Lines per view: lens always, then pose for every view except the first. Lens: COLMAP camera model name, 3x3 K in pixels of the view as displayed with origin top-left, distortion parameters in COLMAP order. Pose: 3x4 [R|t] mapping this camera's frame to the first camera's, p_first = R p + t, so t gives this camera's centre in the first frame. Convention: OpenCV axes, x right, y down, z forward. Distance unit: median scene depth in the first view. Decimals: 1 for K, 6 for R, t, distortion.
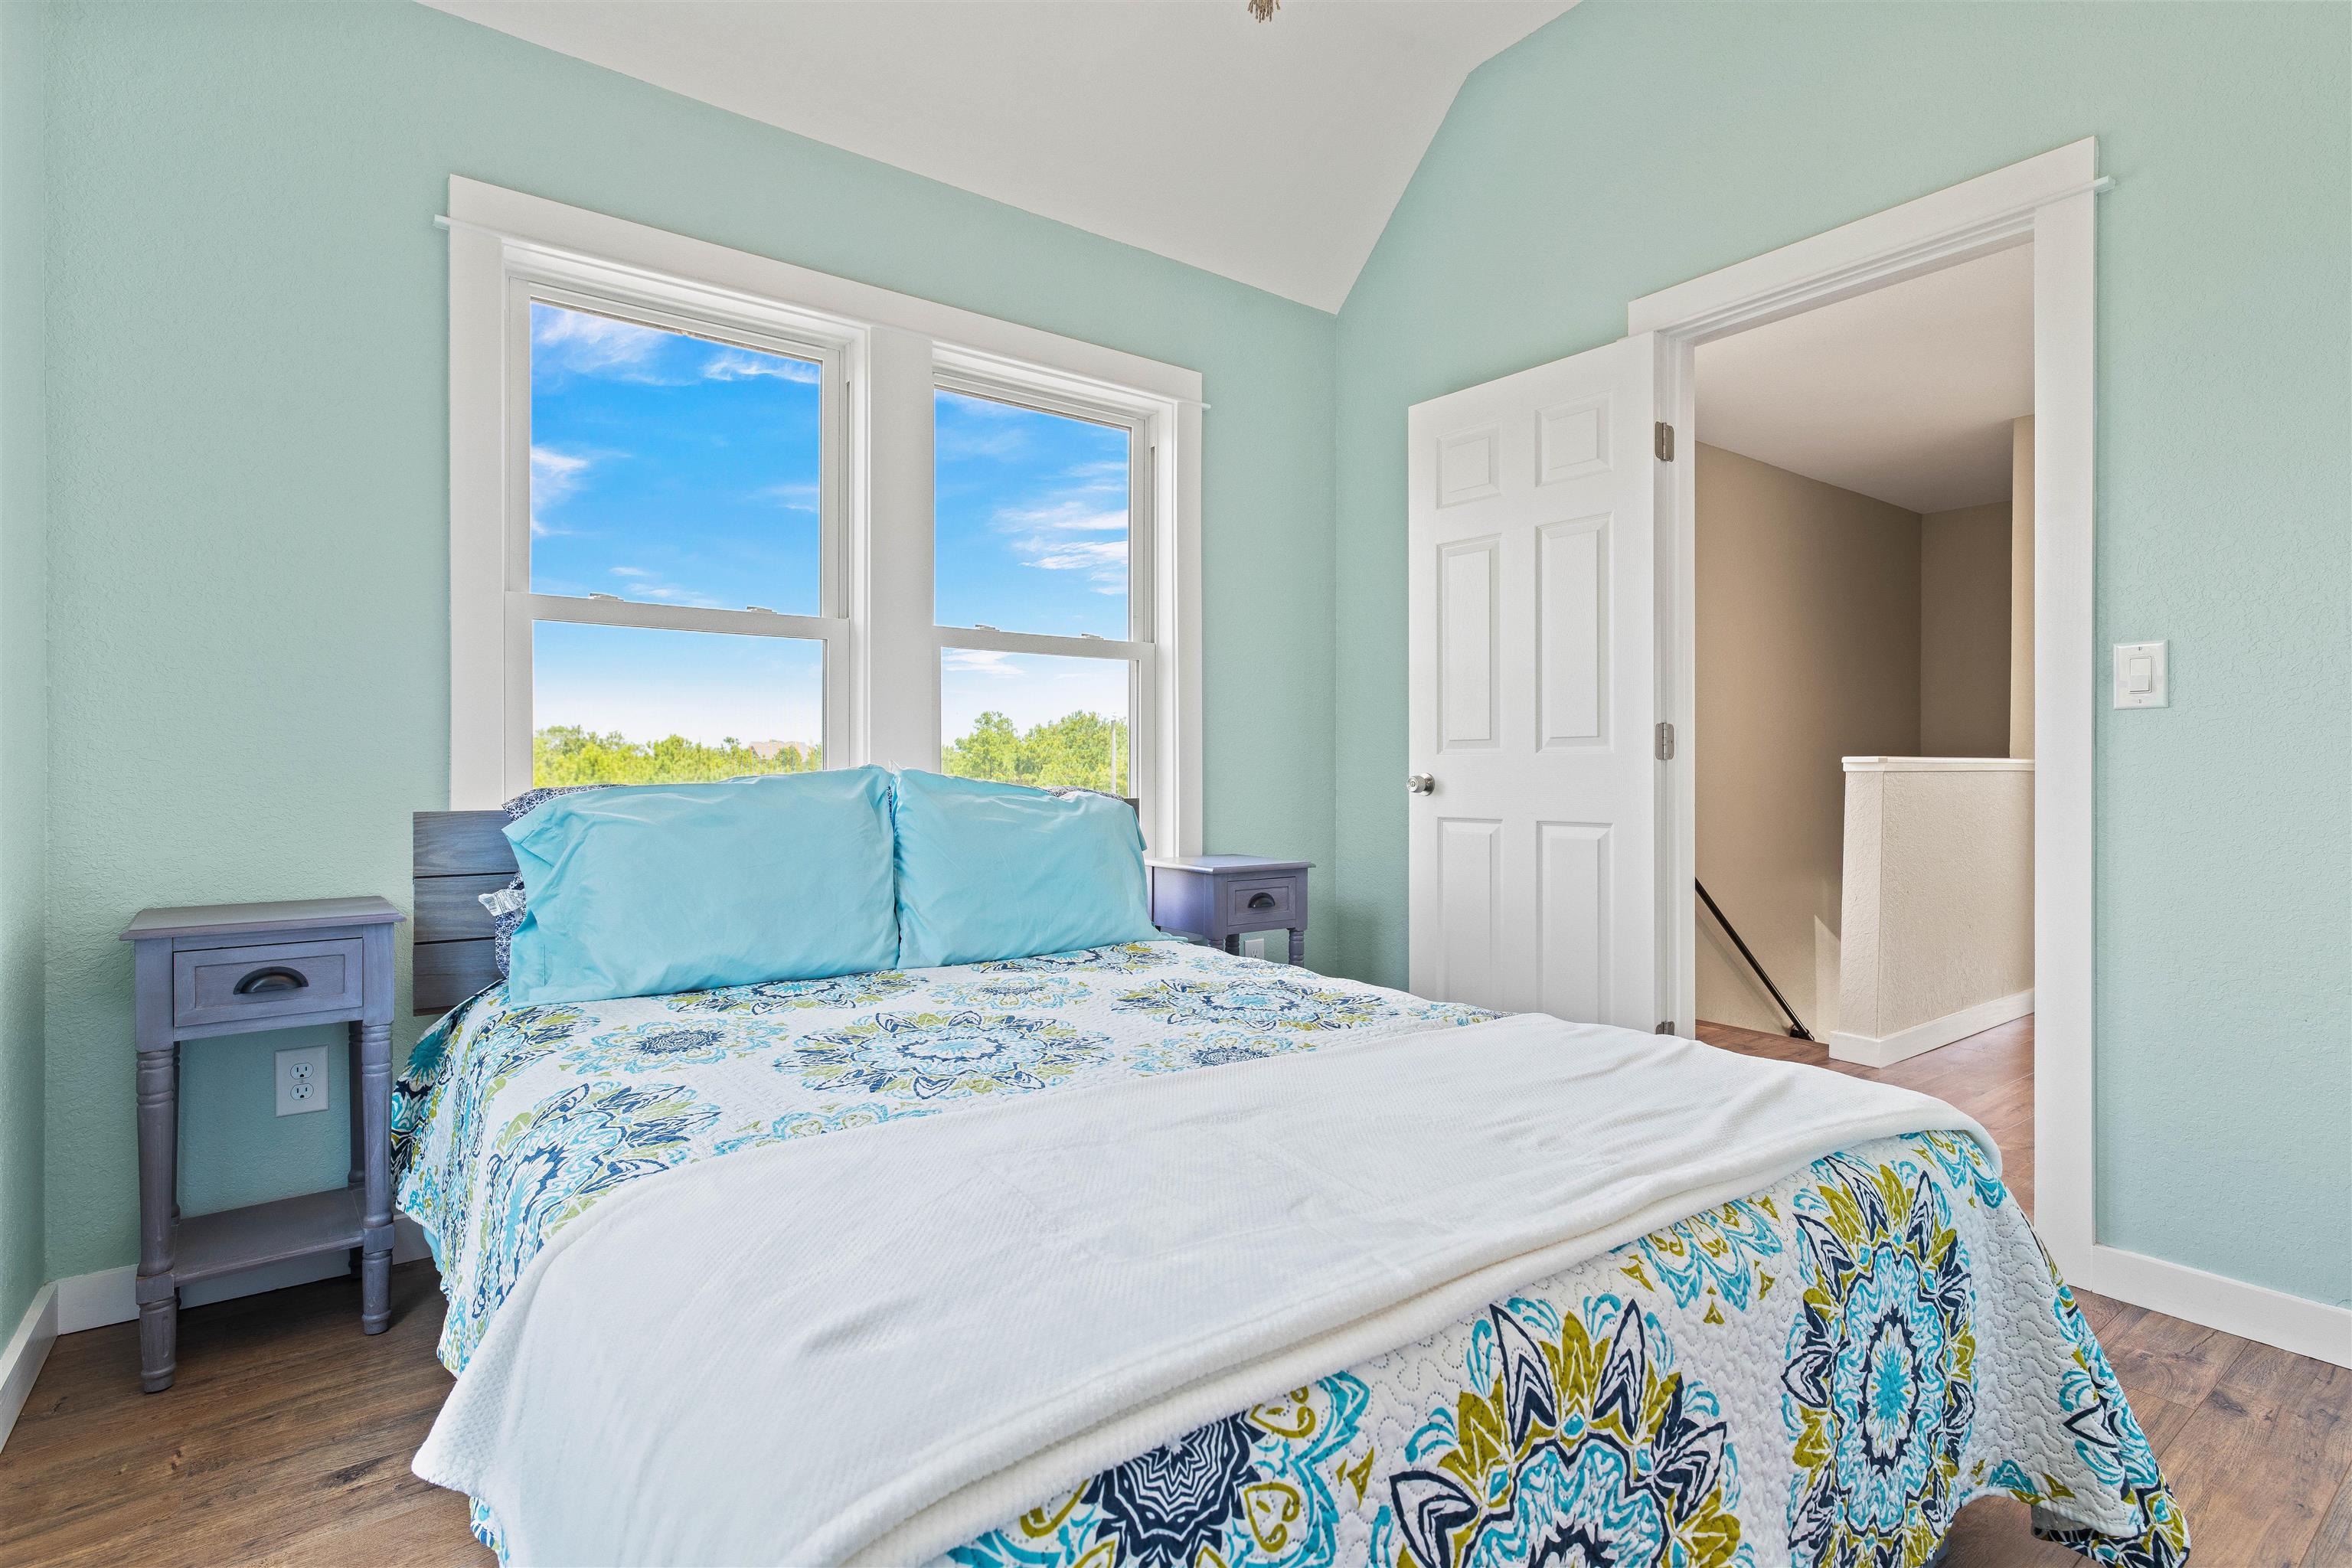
lens RADIAL K [[1144.9, 0, 1183.4], [0, 1144.9, 757.2], [0, 0, 1]] dist [-0.003573, 0.000271]
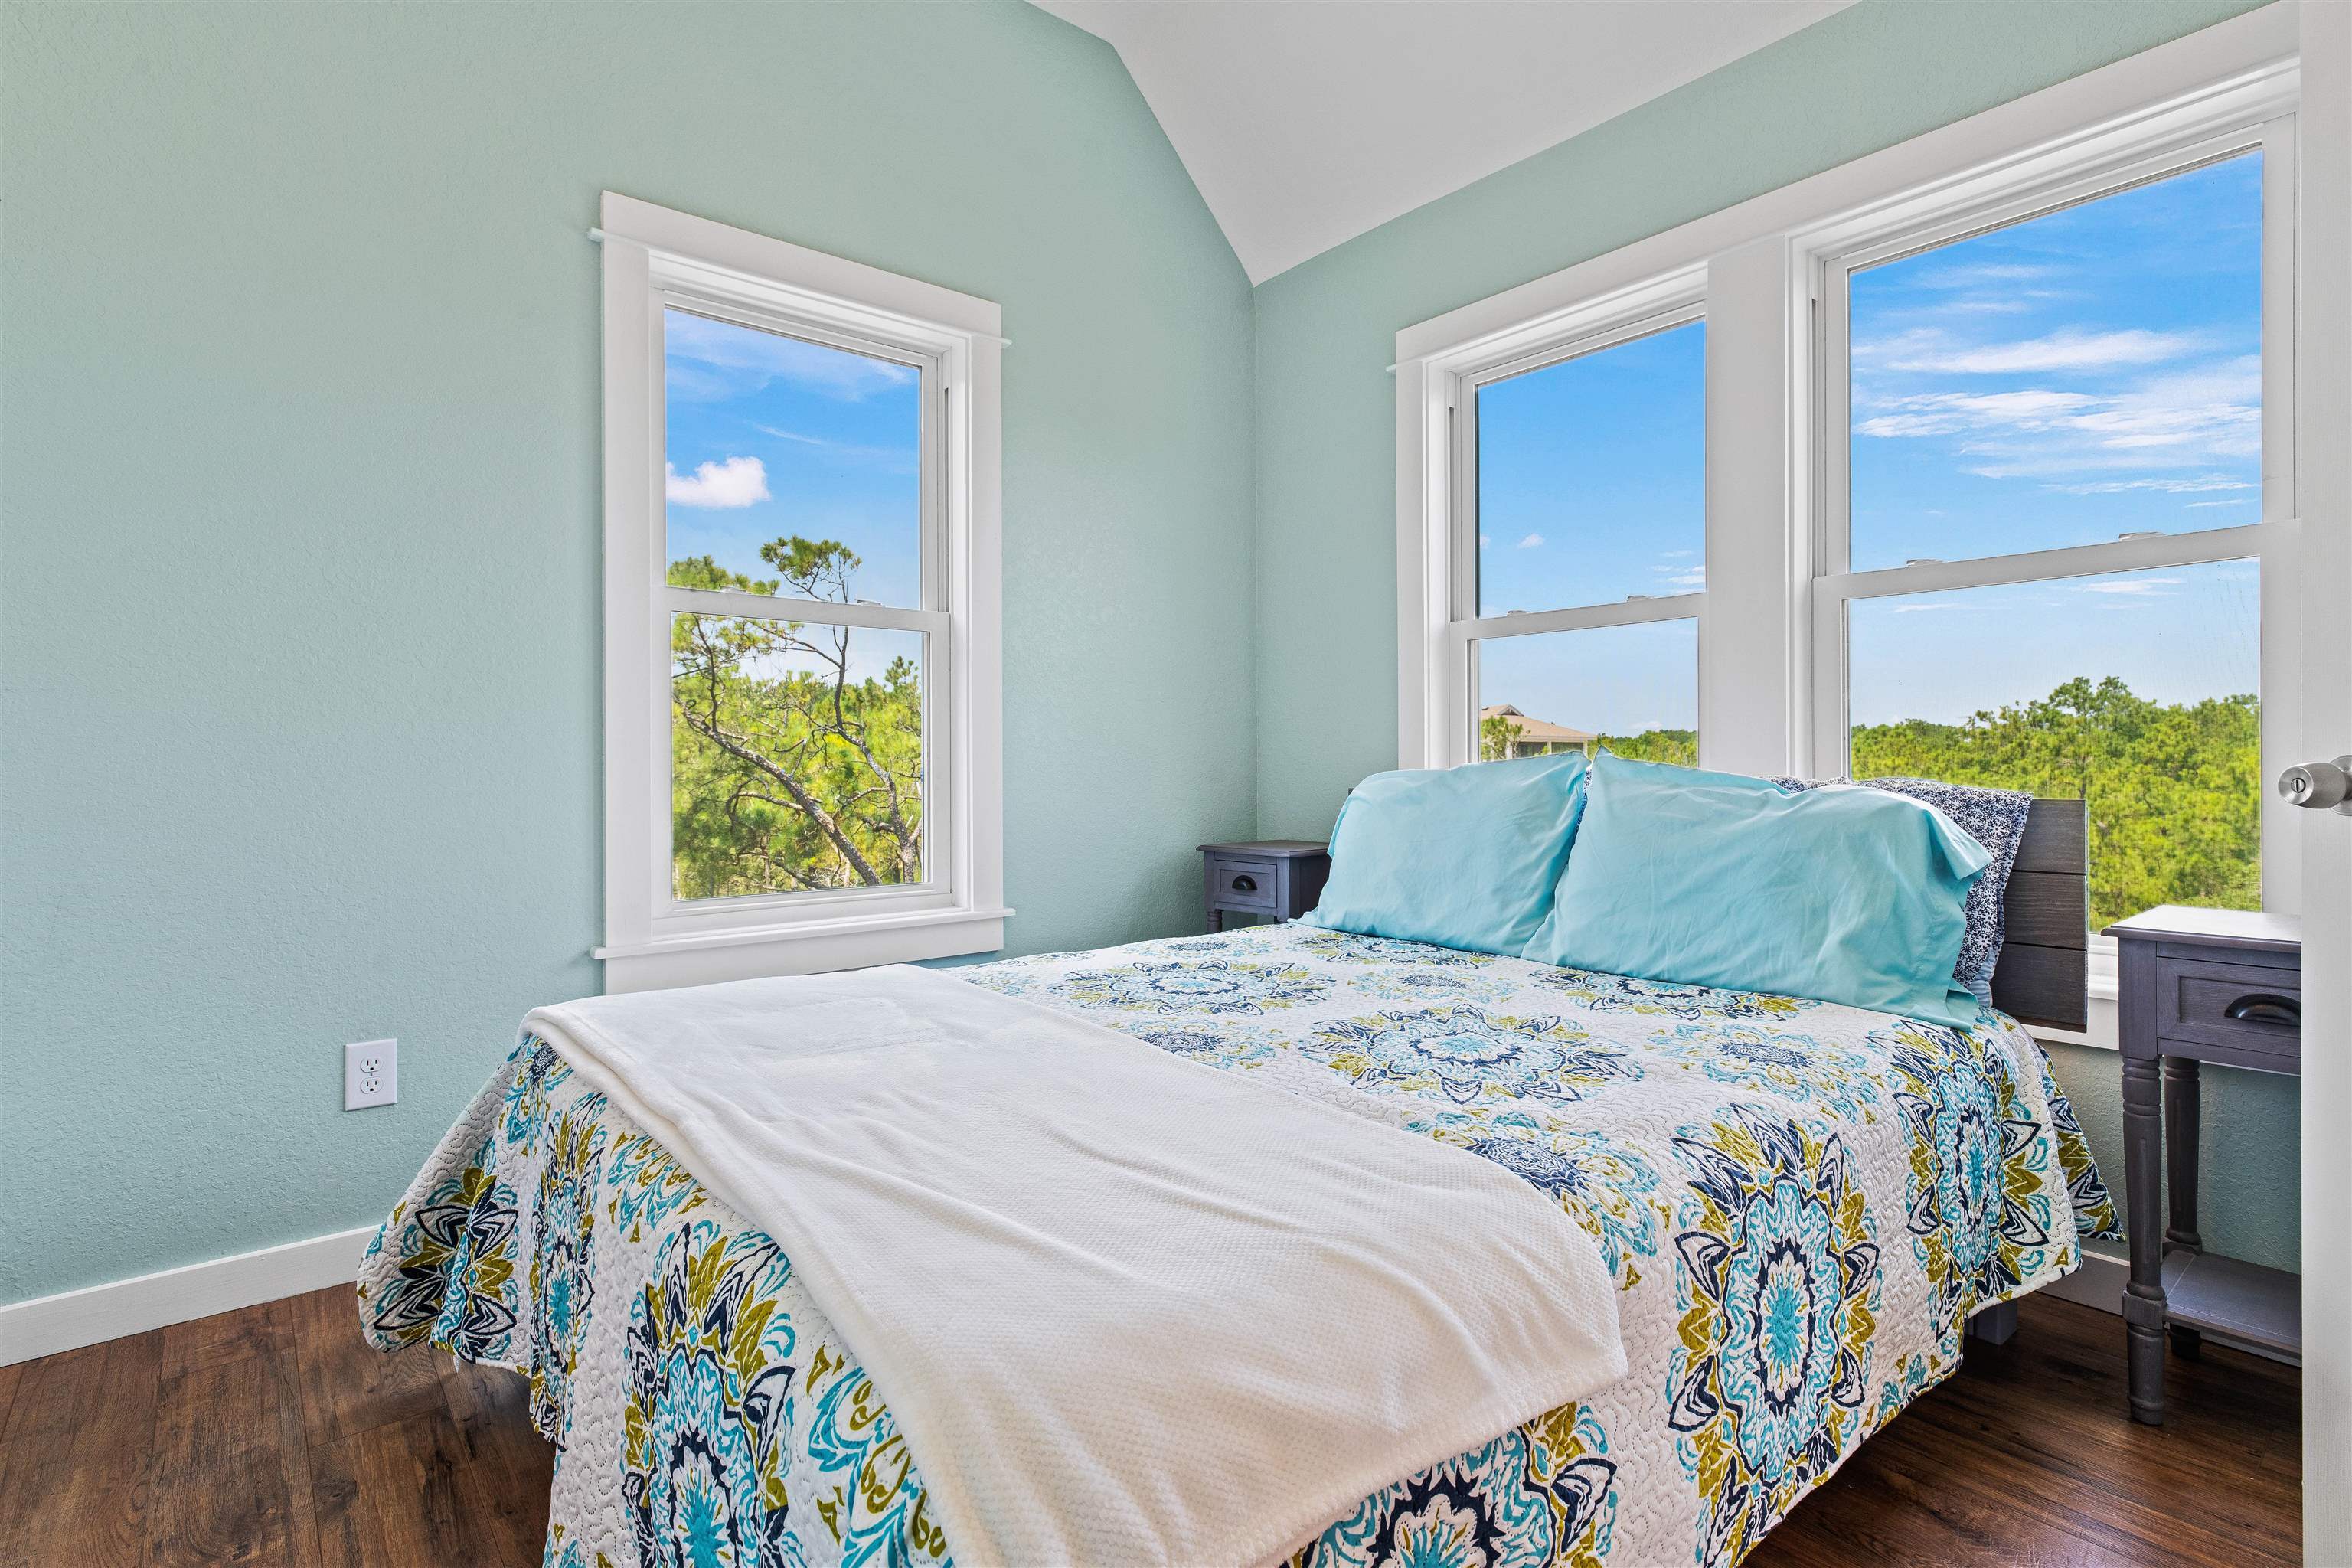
lens RADIAL K [[1144.9, 0, 1183.4], [0, 1144.9, 757.2], [0, 0, 1]] dist [-0.003573, 0.000271]
pose [[0.042453, -0.007674, -0.999069, 1.237785], [0.017227, 0.999827, -0.006948, 0.022340], [0.998950, -0.016916, 0.042578, 1.135180]]
